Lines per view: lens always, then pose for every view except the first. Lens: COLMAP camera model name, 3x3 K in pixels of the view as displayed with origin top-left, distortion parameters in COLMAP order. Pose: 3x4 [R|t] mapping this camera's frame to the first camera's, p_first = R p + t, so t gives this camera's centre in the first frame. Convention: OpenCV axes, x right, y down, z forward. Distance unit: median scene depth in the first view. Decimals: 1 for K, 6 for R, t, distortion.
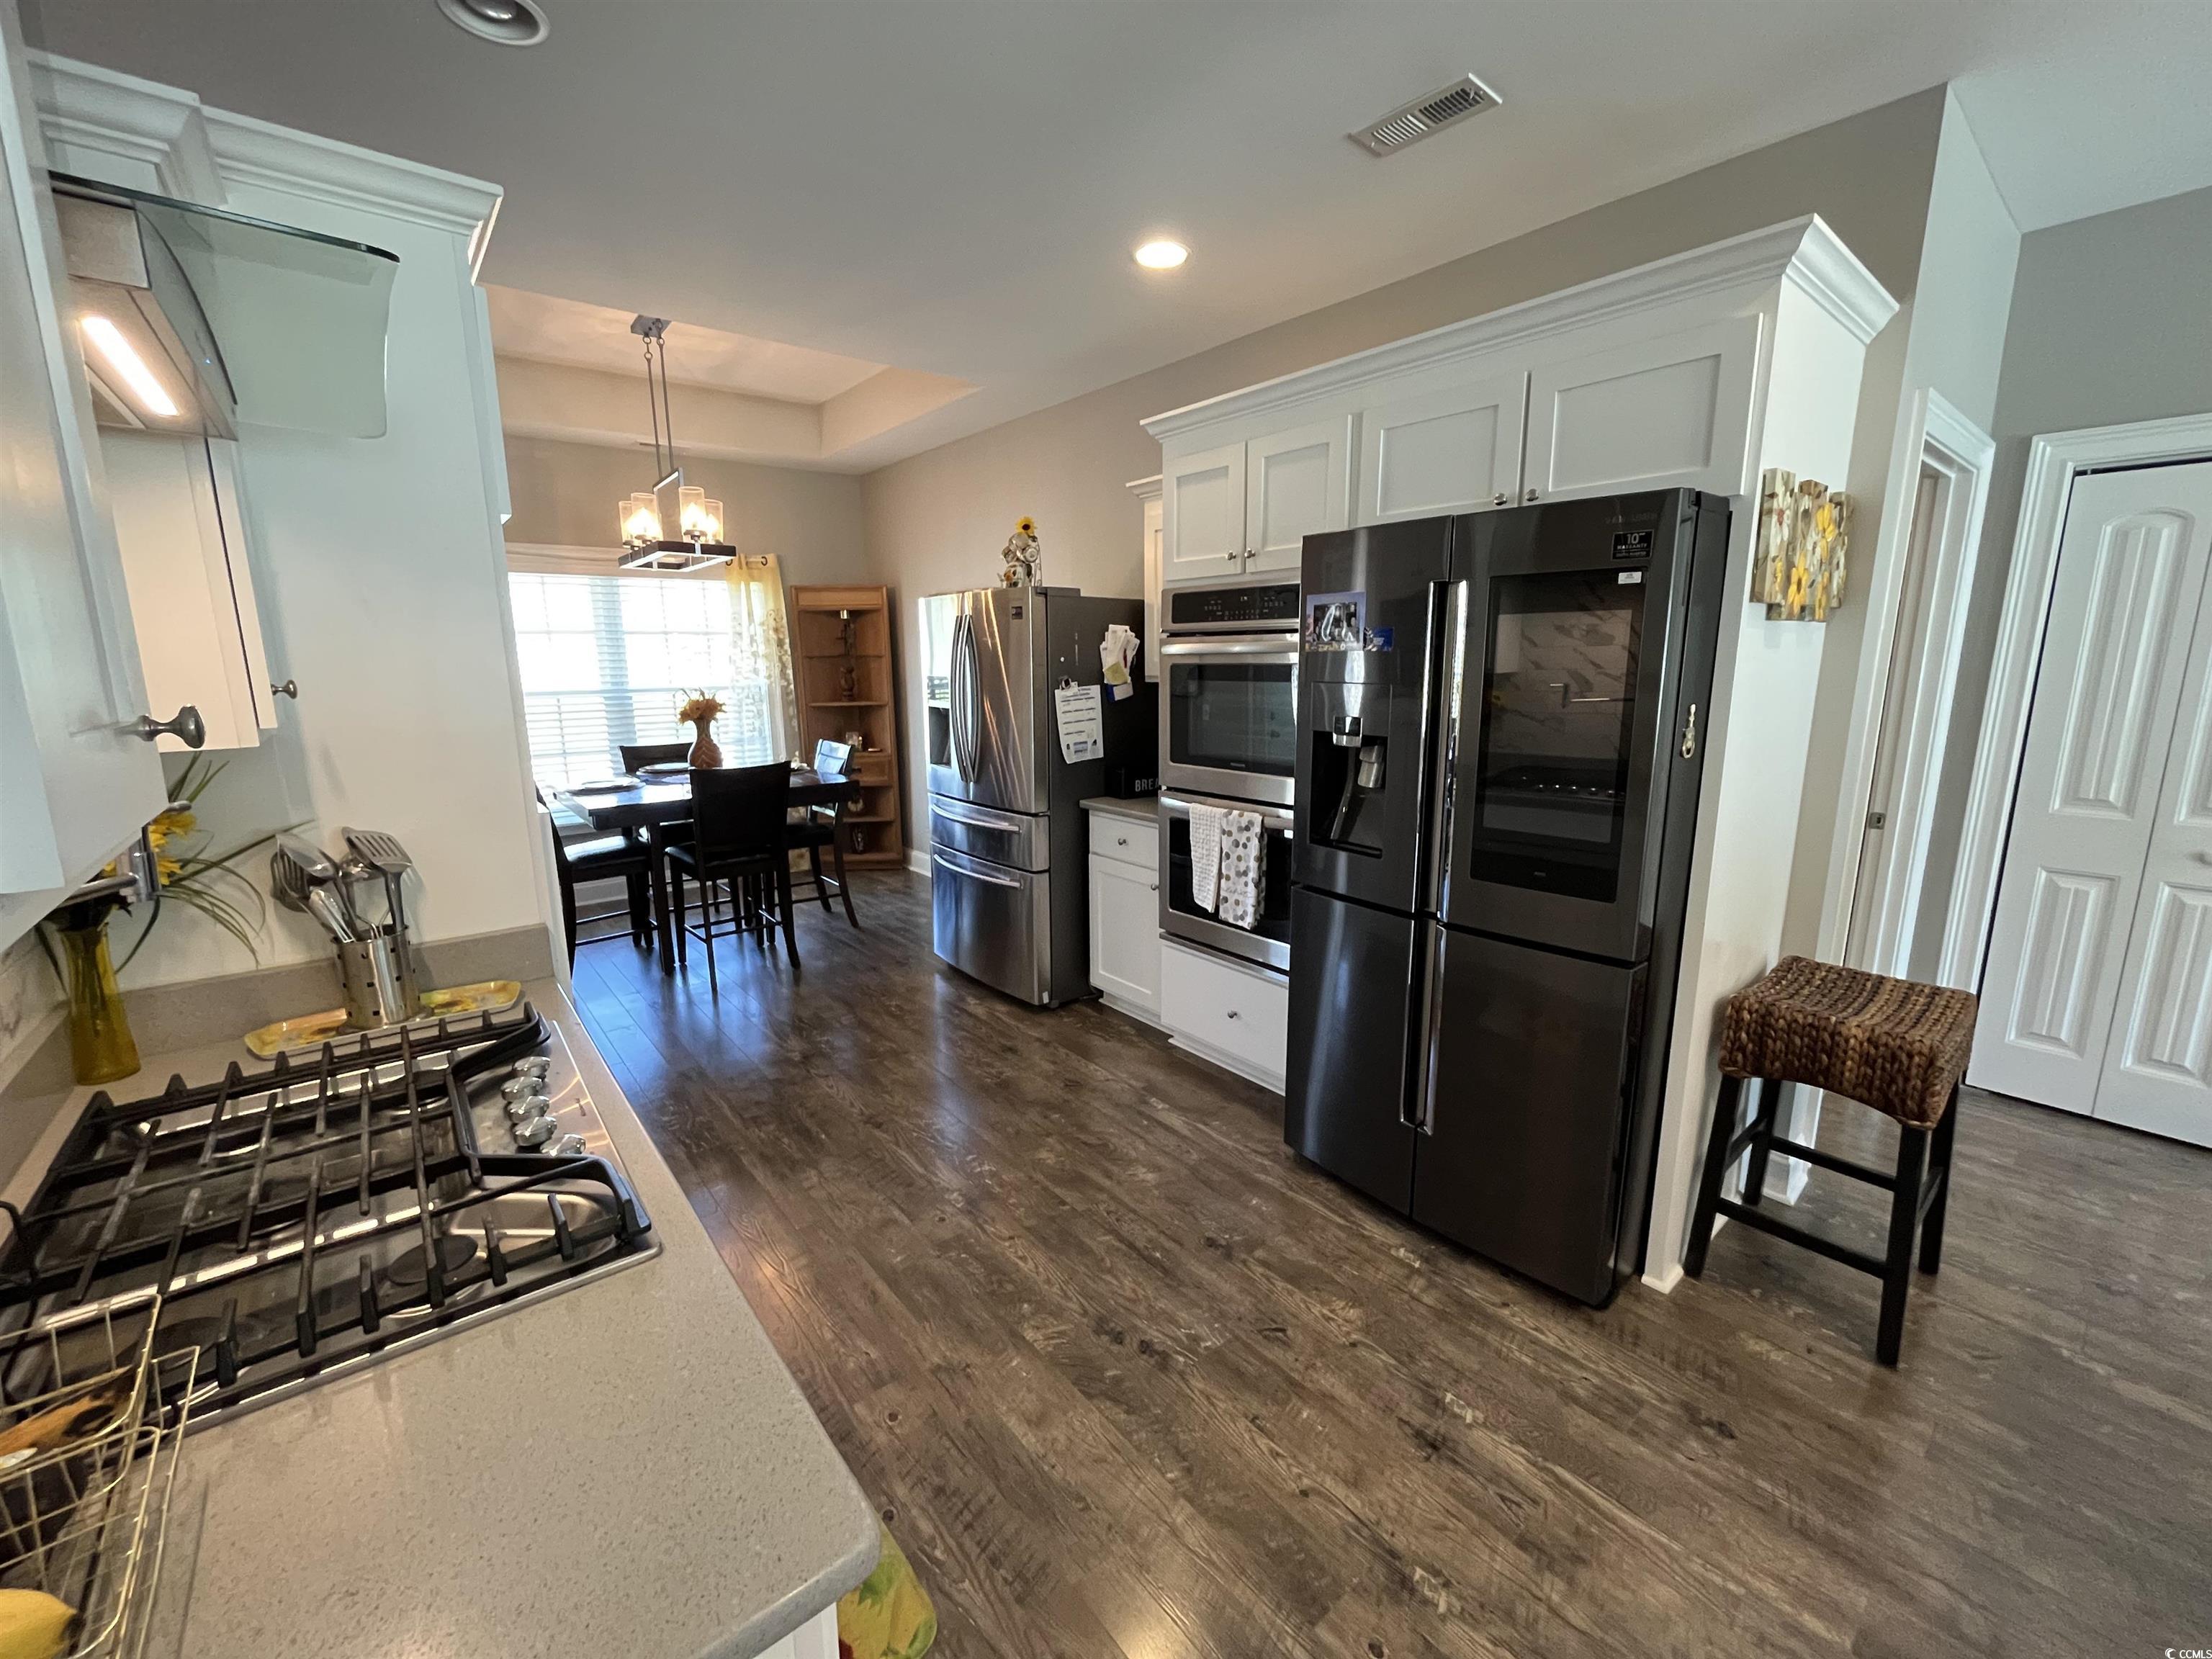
lens RADIAL K [[892.3, 0, 1100.3], [0, 892.3, 829.8], [0, 0, 1]] dist [-0.002122, -0.000031]
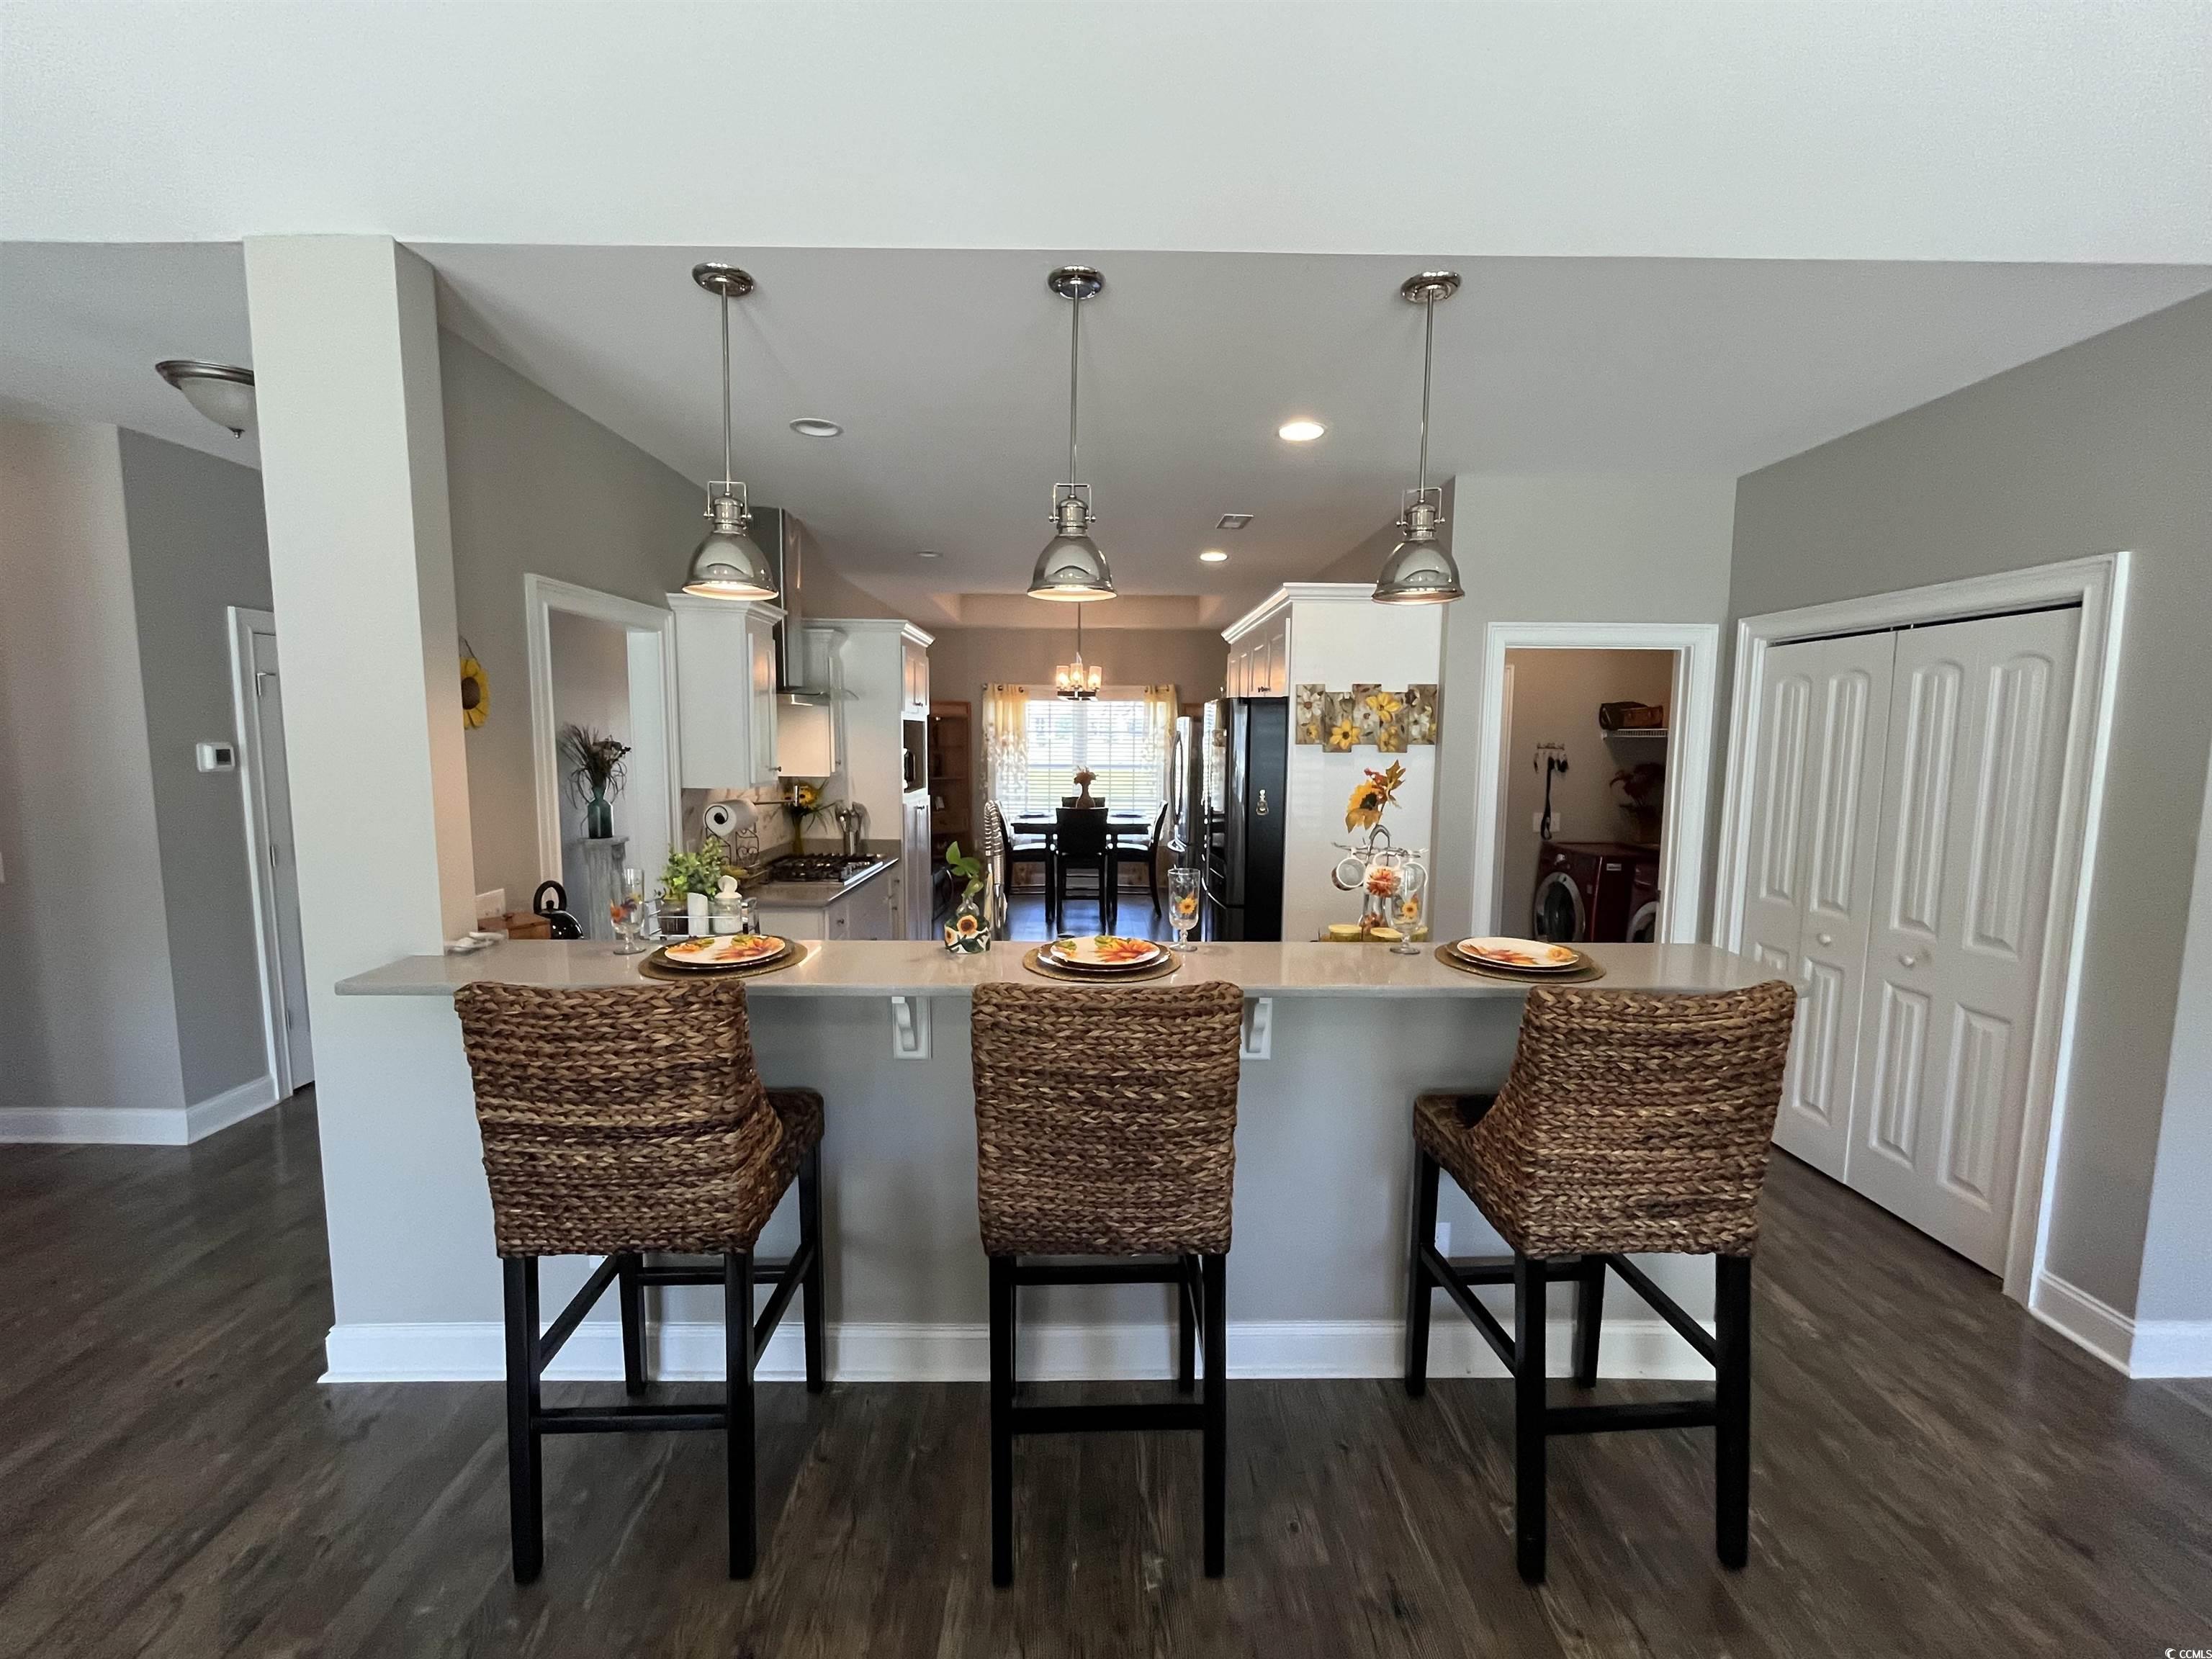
lens RADIAL K [[892.3, 0, 1094.9], [0, 892.3, 825.0], [0, 0, 1]] dist [-0.002122, -0.000031]
pose [[0.777096, 0.077043, -0.624649, 1.212128], [-0.135520, 0.989681, -0.046529, 0.071364], [0.614619, 0.120810, 0.779518, -0.663782]]
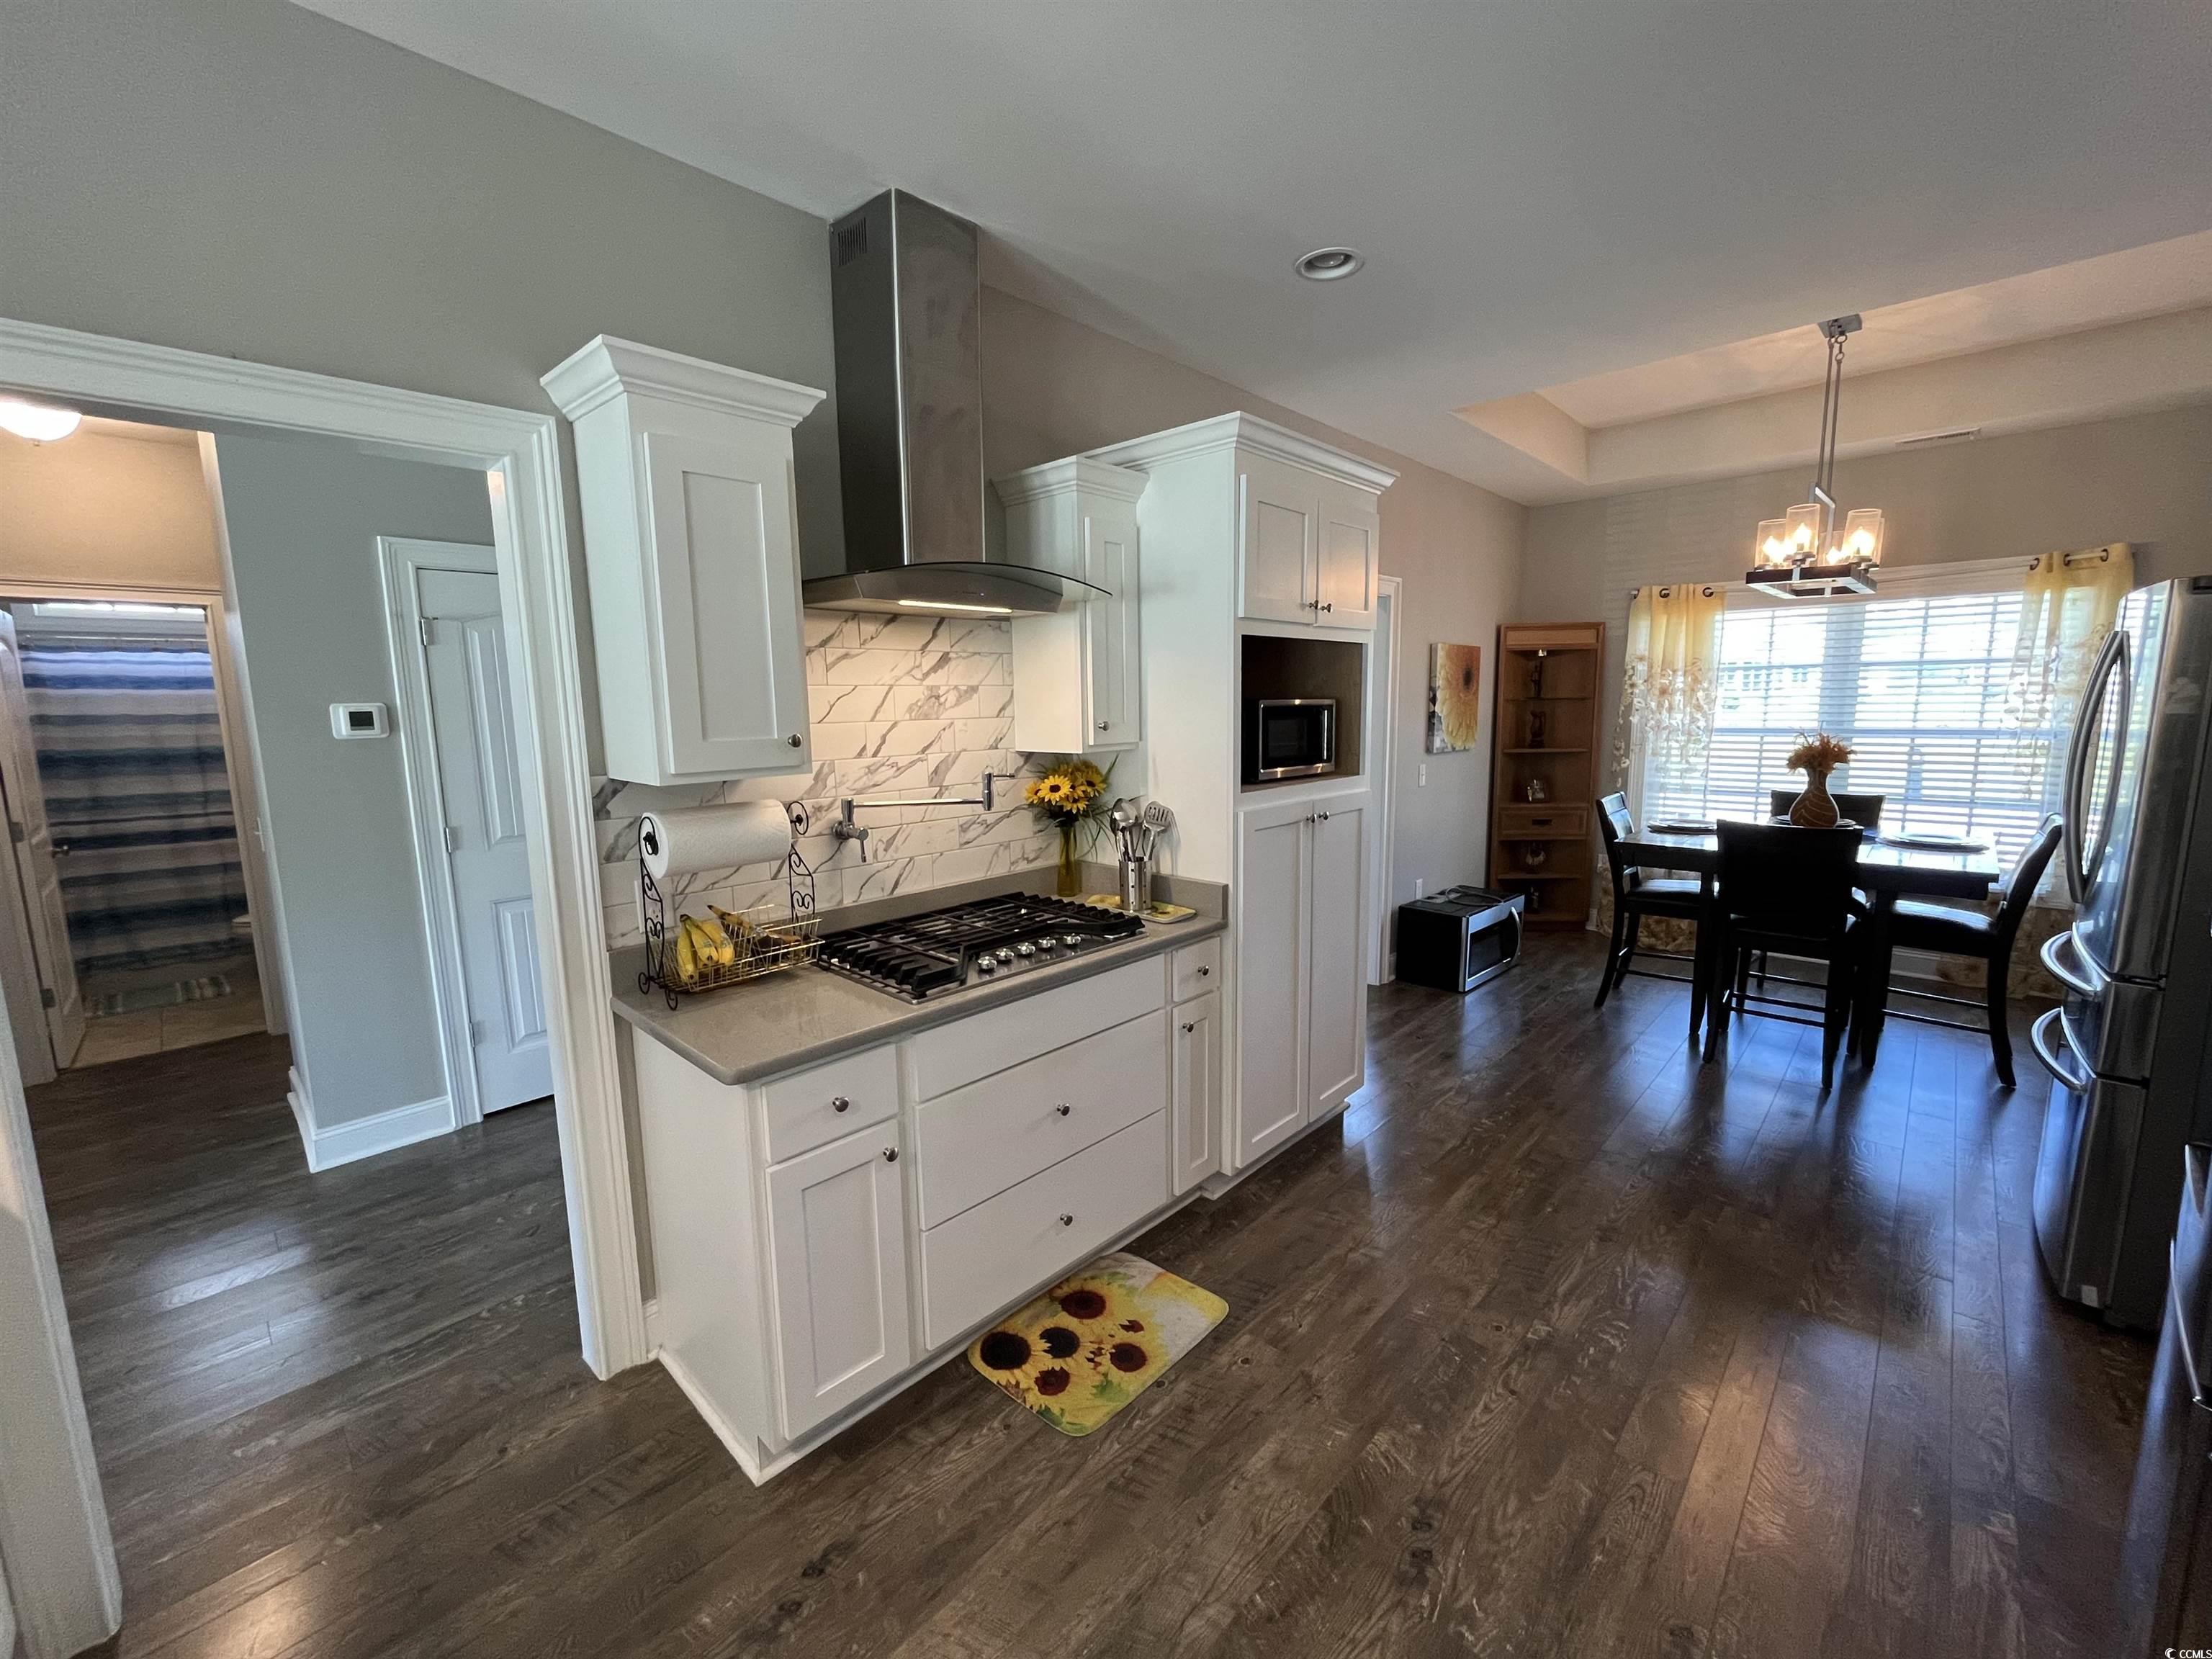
lens RADIAL K [[892.3, 0, 1104.2], [0, 892.3, 829.0], [0, 0, 1]] dist [-0.002122, -0.000031]
pose [[0.126799, 0.147237, -0.980940, 0.538909], [-0.176073, 0.976559, 0.123820, -0.090316], [0.976176, 0.157017, 0.149751, 0.368889]]
